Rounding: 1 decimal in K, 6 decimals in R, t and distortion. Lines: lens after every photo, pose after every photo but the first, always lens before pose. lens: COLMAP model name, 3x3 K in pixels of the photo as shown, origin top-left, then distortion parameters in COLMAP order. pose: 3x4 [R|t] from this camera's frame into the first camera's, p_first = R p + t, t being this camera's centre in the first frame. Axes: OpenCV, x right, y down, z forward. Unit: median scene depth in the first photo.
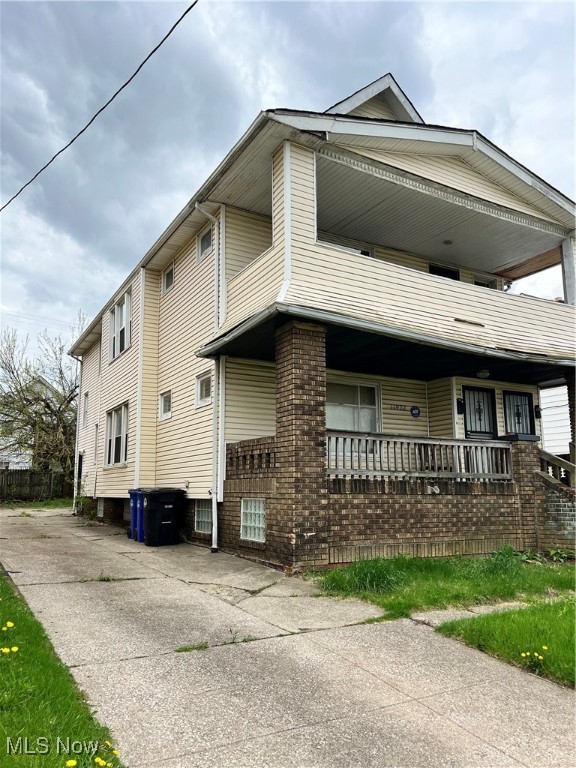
lens RADIAL K [[570.8, 0, 291.3], [0, 570.8, 386.0], [0, 0, 1]] dist [0.095090, -0.014485]
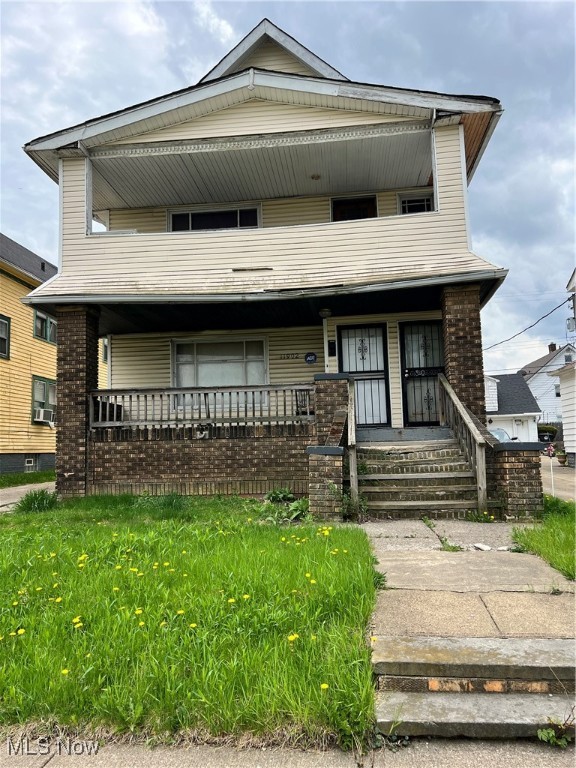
lens RADIAL K [[570.8, 0, 288.0], [0, 570.8, 381.1], [0, 0, 1]] dist [0.095090, -0.014485]
pose [[0.795480, -0.091447, -0.599040, 1.034438], [0.131770, 0.990997, 0.023699, 0.074509], [0.591480, -0.097787, 0.800368, 0.237533]]
